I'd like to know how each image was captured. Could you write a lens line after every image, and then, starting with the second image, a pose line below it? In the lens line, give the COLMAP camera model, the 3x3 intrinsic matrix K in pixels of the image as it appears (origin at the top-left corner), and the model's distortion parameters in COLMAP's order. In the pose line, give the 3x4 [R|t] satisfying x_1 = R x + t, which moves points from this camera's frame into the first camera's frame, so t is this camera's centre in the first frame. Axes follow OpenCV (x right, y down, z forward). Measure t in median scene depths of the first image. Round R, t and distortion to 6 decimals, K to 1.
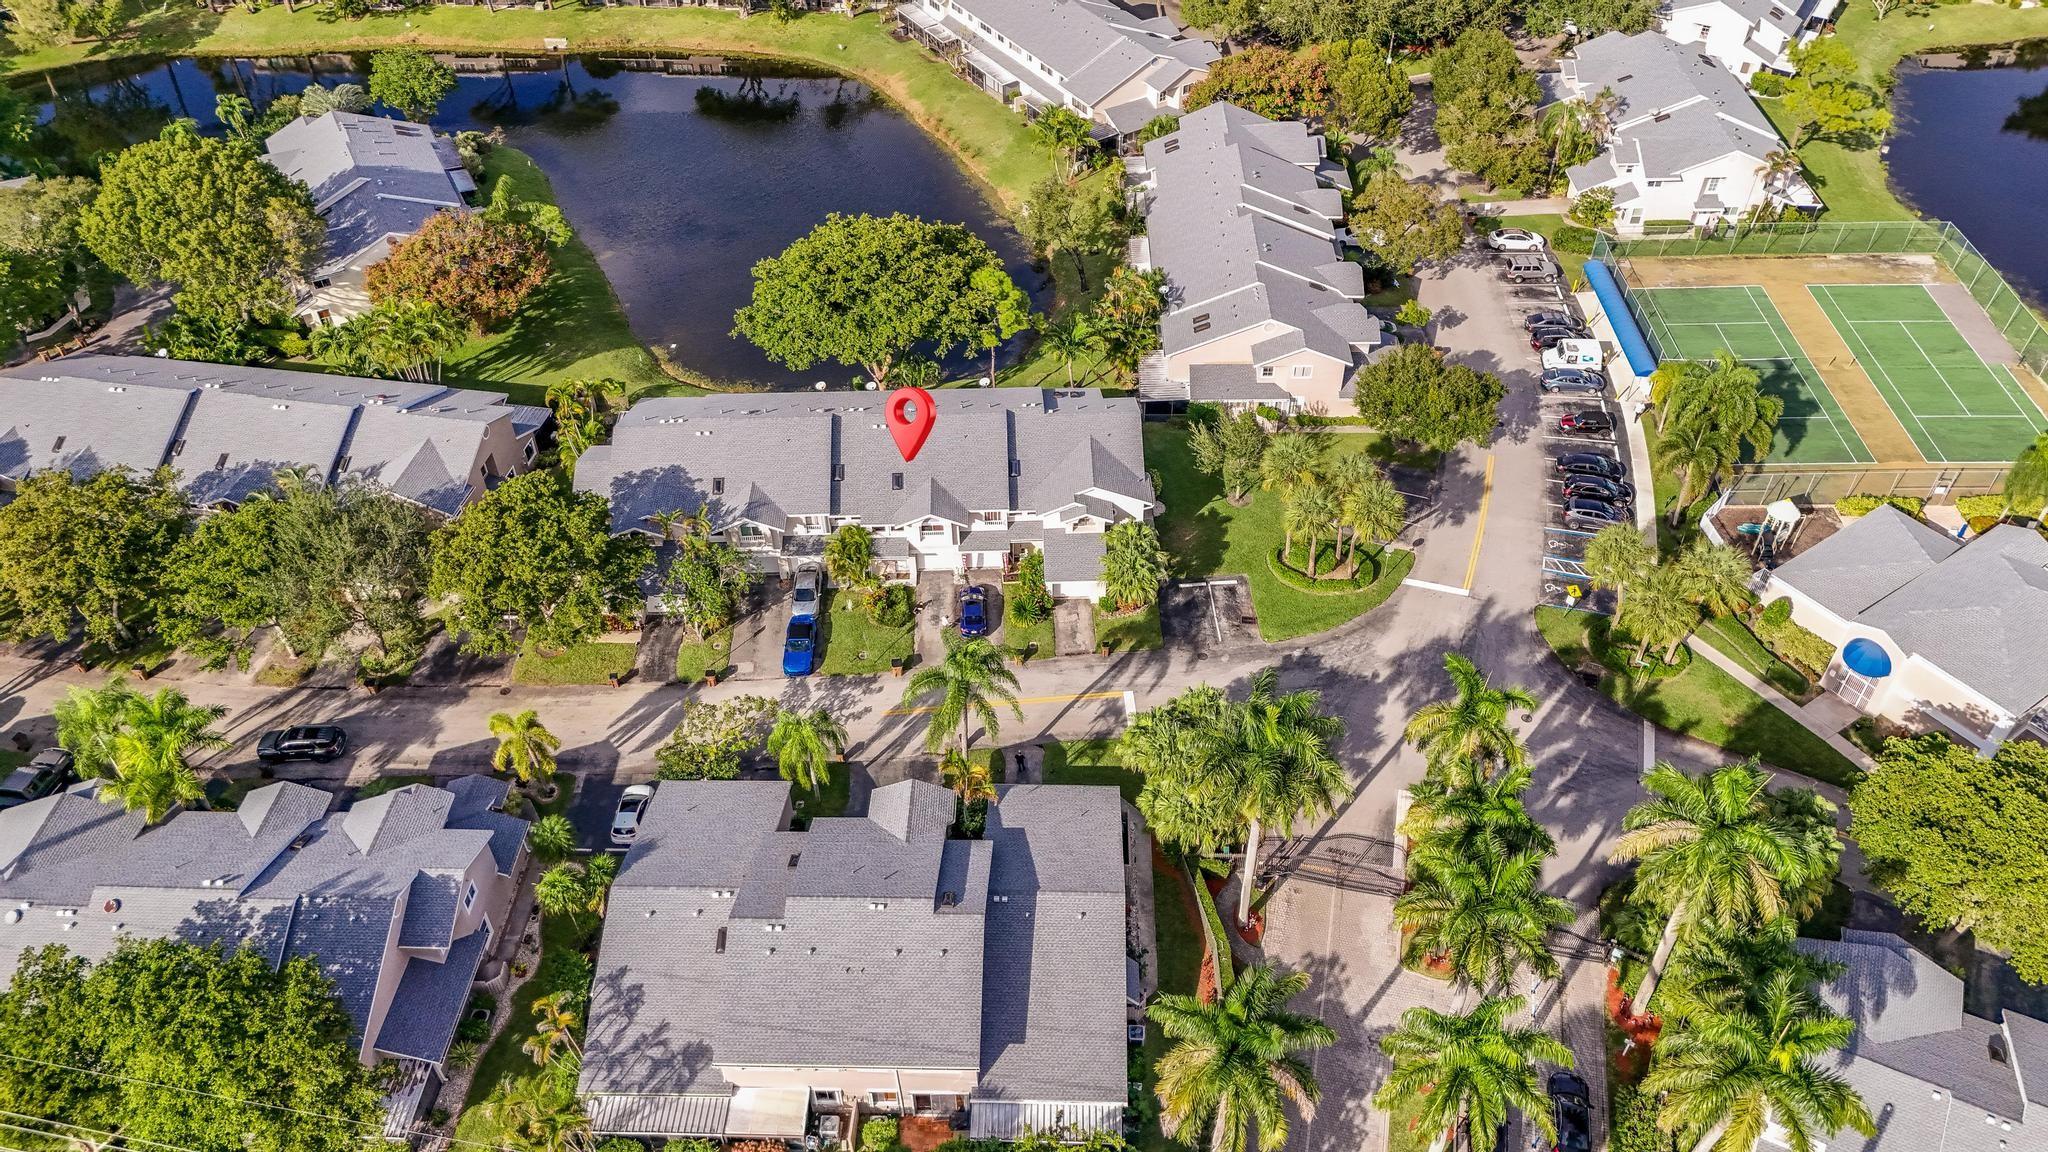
lens RADIAL K [[1509.0, 0, 1018.0], [0, 1509.0, 580.7], [0, 0, 1]] dist [0.070447, -0.068999]
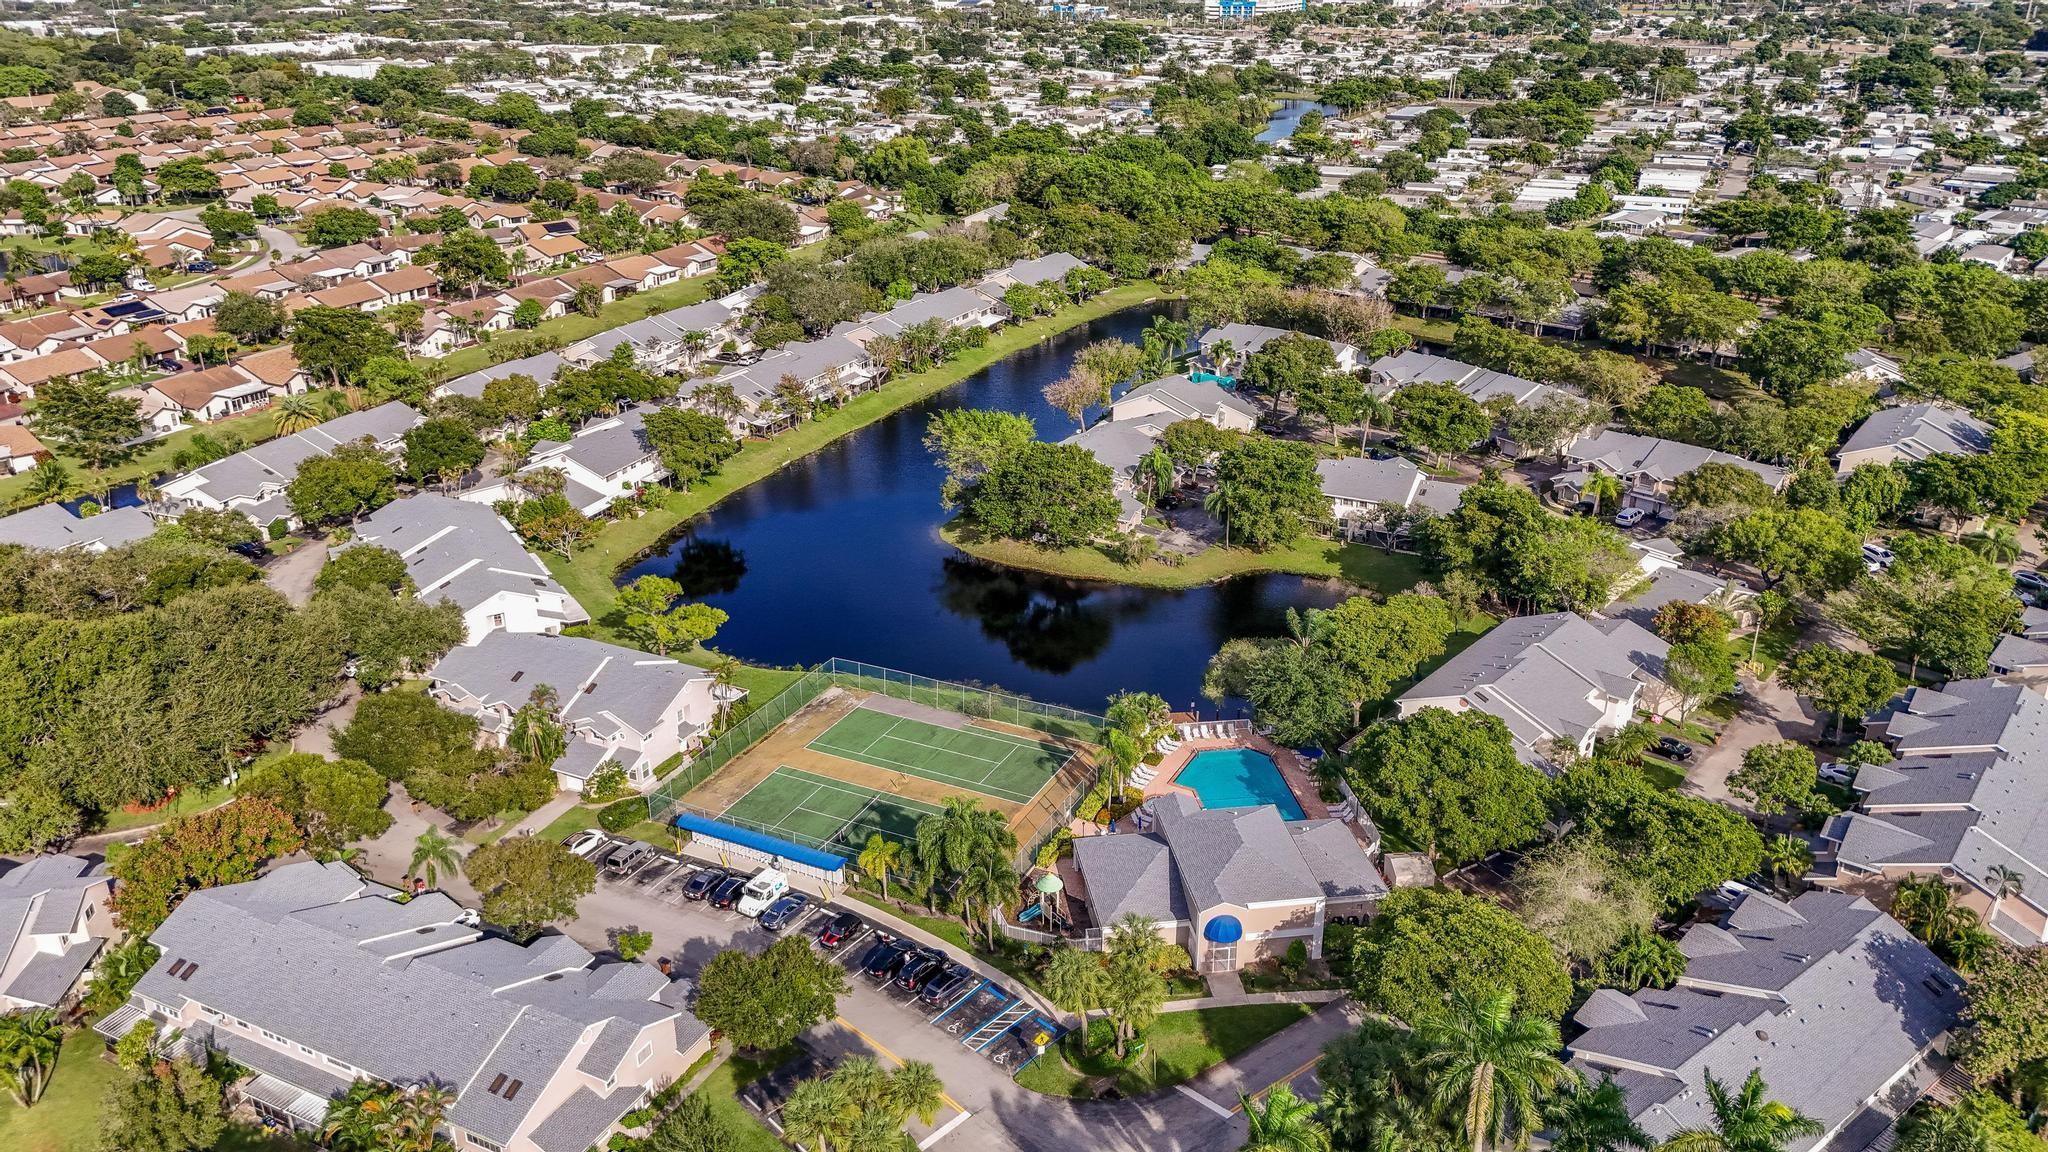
lens RADIAL K [[1509.0, 0, 1032.5], [0, 1509.0, 576.0], [0, 0, 1]] dist [0.070447, -0.068999]
pose [[0.431149, -0.338620, 0.836329, -0.391104], [0.611696, 0.791077, 0.004953, -0.244783], [-0.663278, 0.509444, 0.548205, 0.252568]]
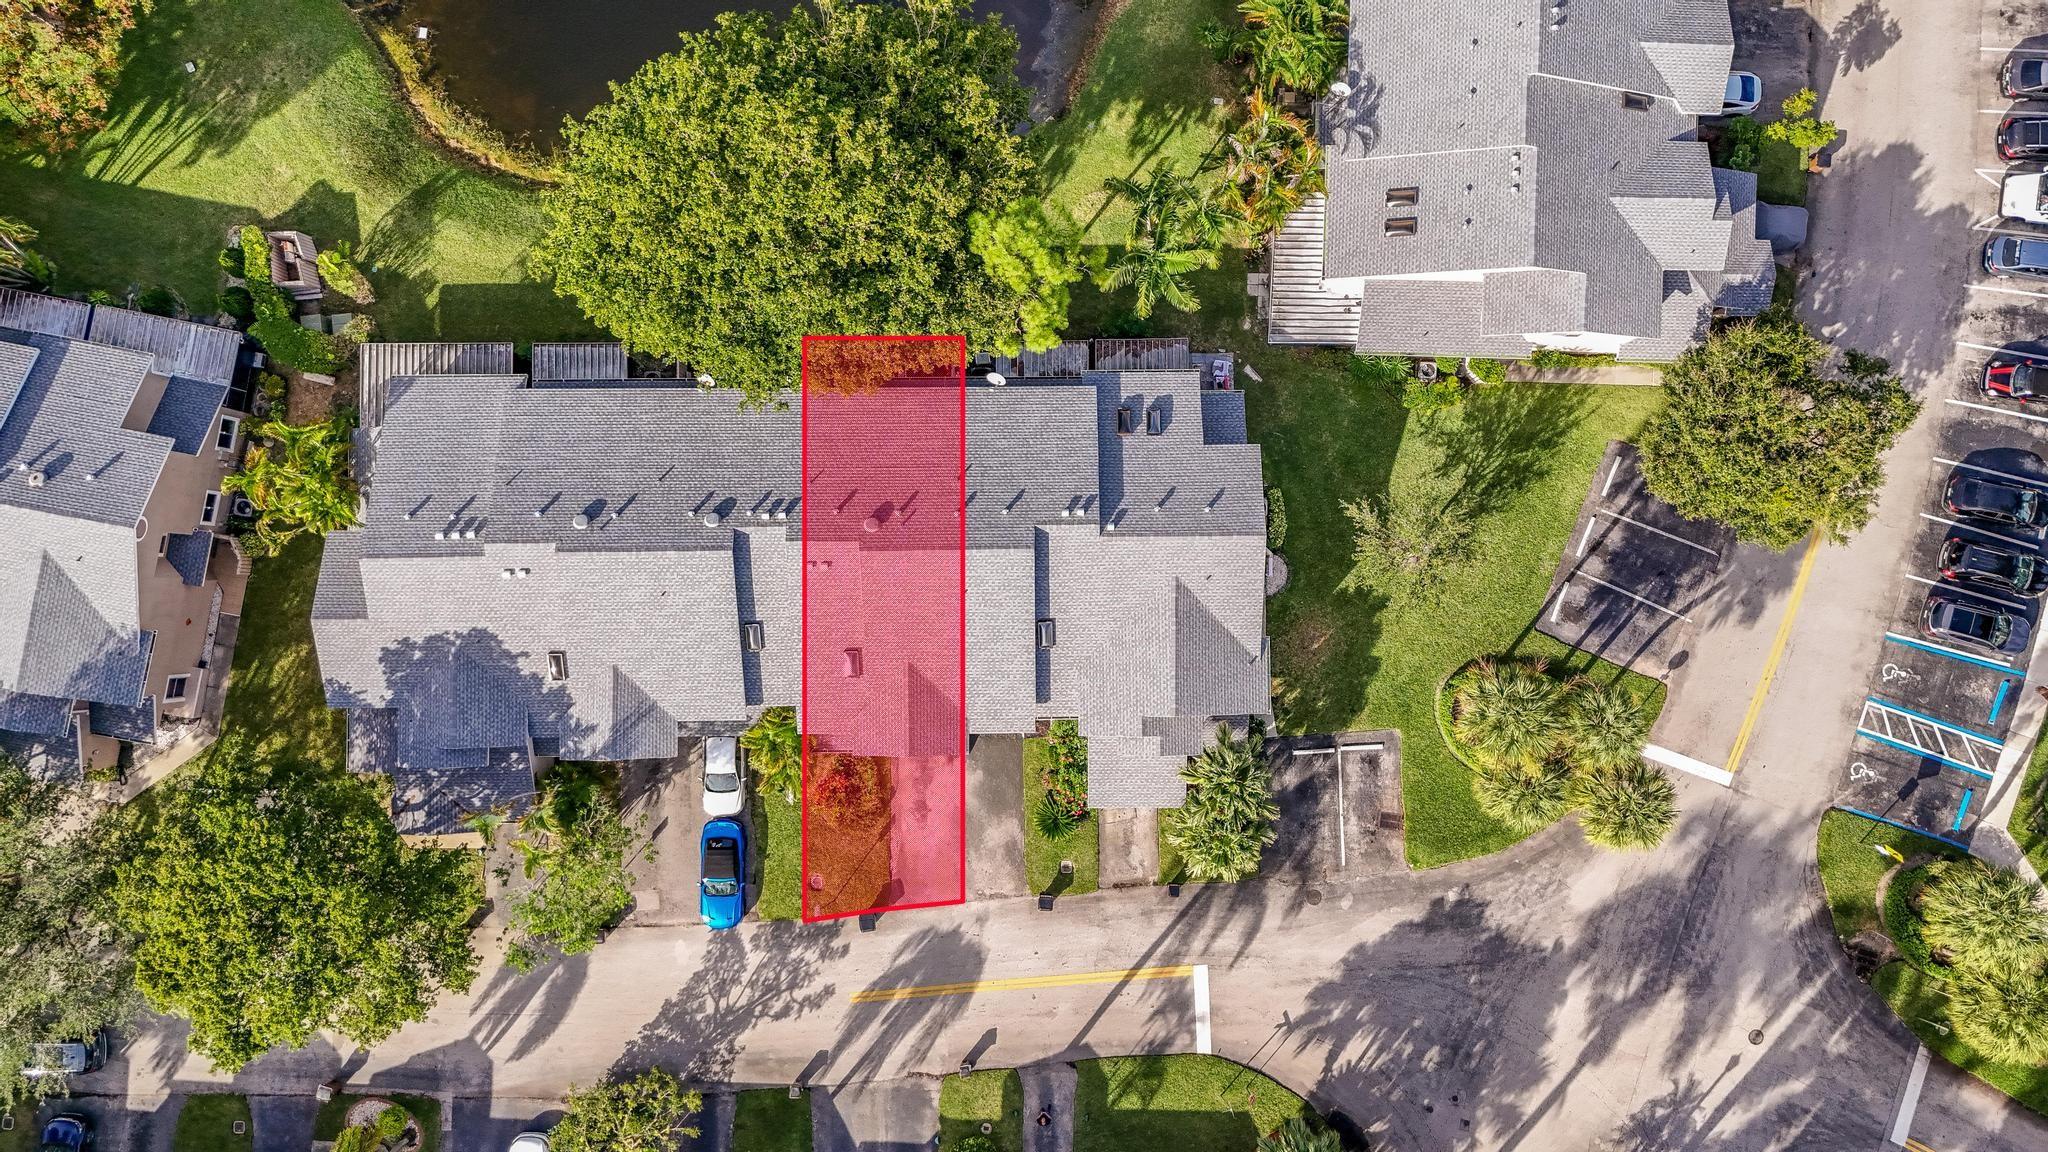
lens RADIAL K [[1509.0, 0, 1007.8], [0, 1509.0, 579.3], [0, 0, 1]] dist [0.070447, -0.068999]
pose [[0.999847, 0.016292, 0.006305, -0.021811], [-0.015840, 0.693250, 0.720523, -0.521370], [0.007368, -0.720513, 0.693403, 0.598766]]
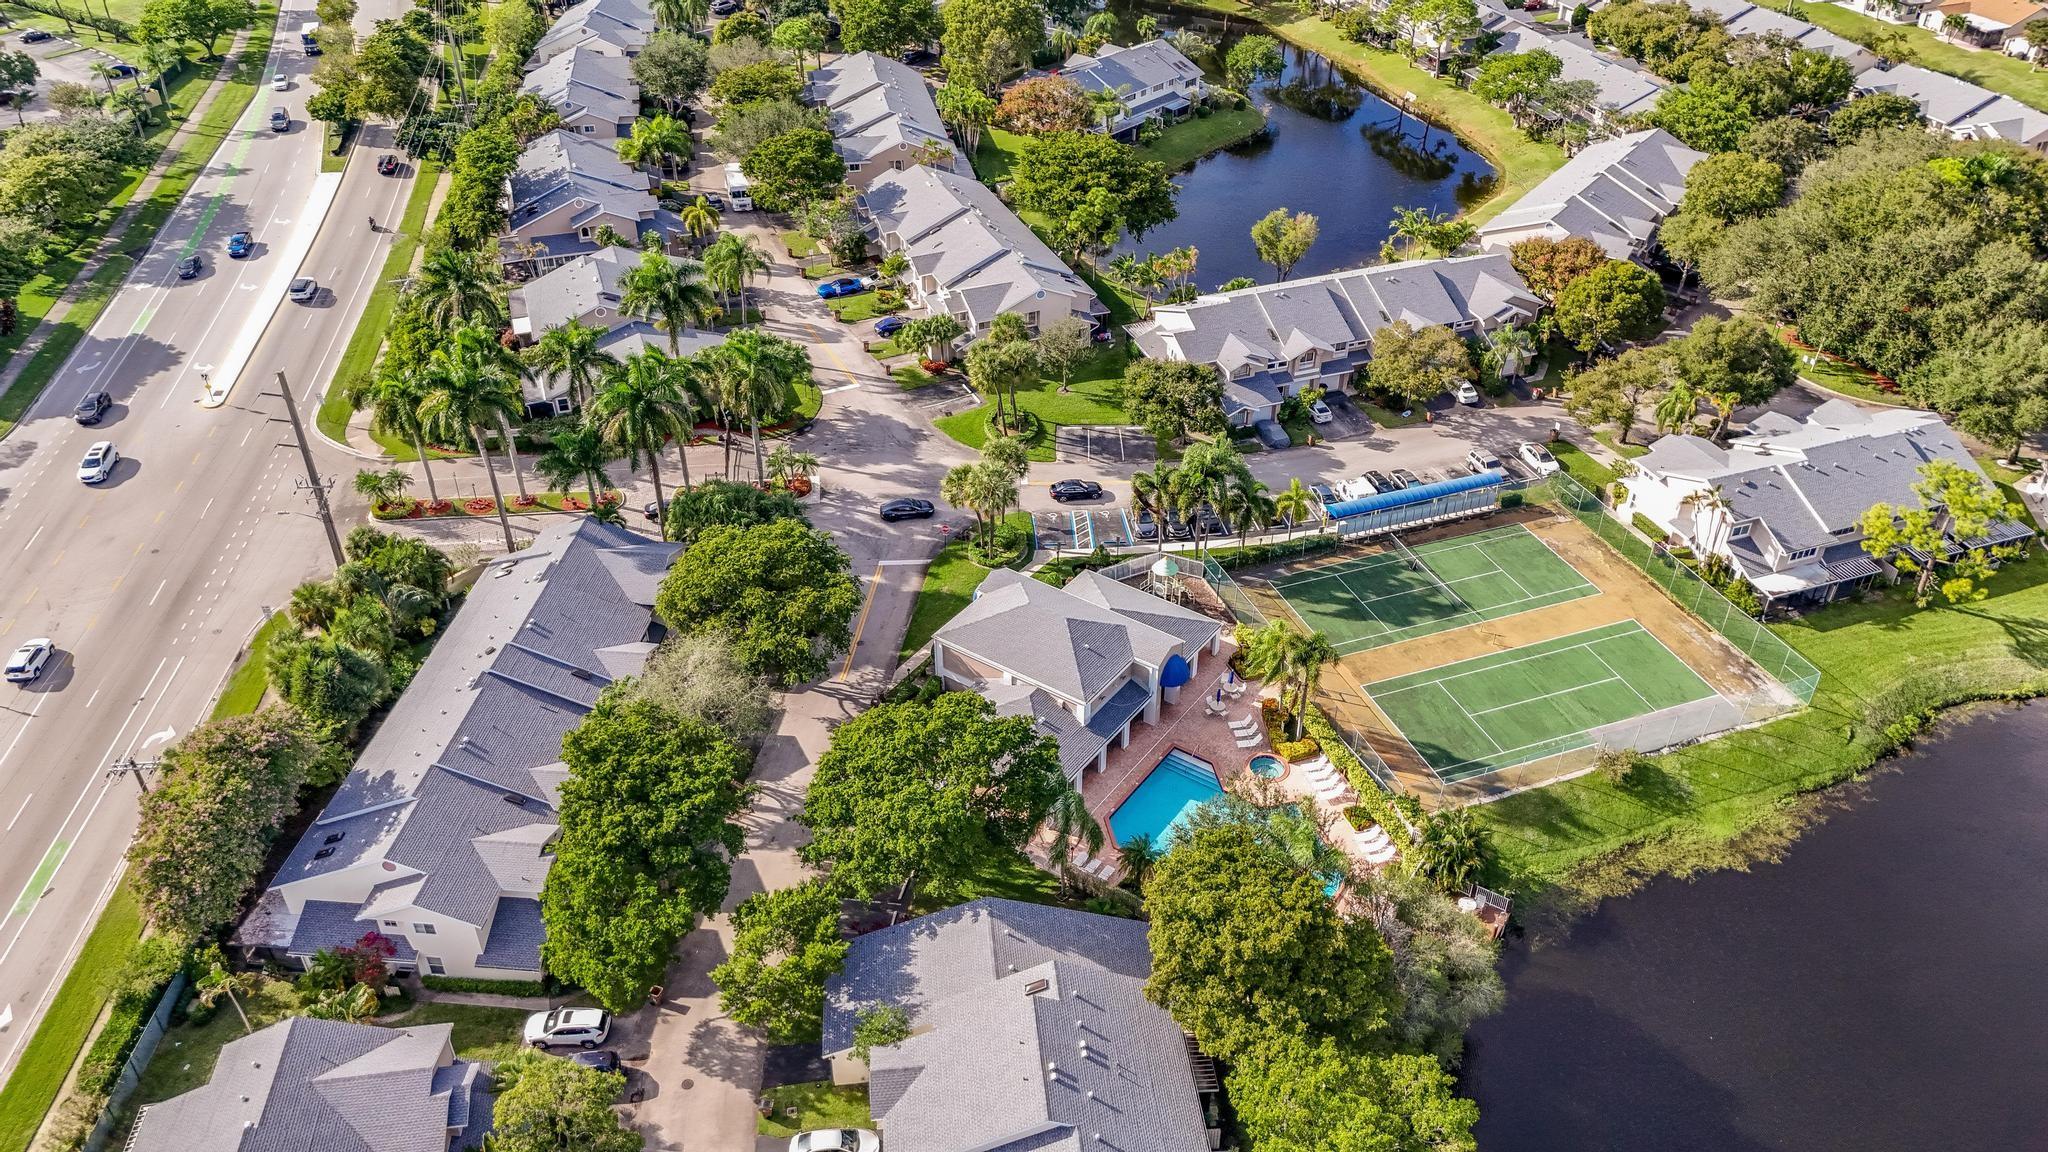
lens RADIAL K [[1509.0, 0, 1025.1], [0, 1509.0, 576.7], [0, 0, 1]] dist [0.070447, -0.068999]
pose [[0.356133, 0.553671, -0.752740, 1.329739], [-0.639057, 0.732030, 0.236091, -0.243579], [0.681745, 0.396964, 0.614527, 0.220324]]
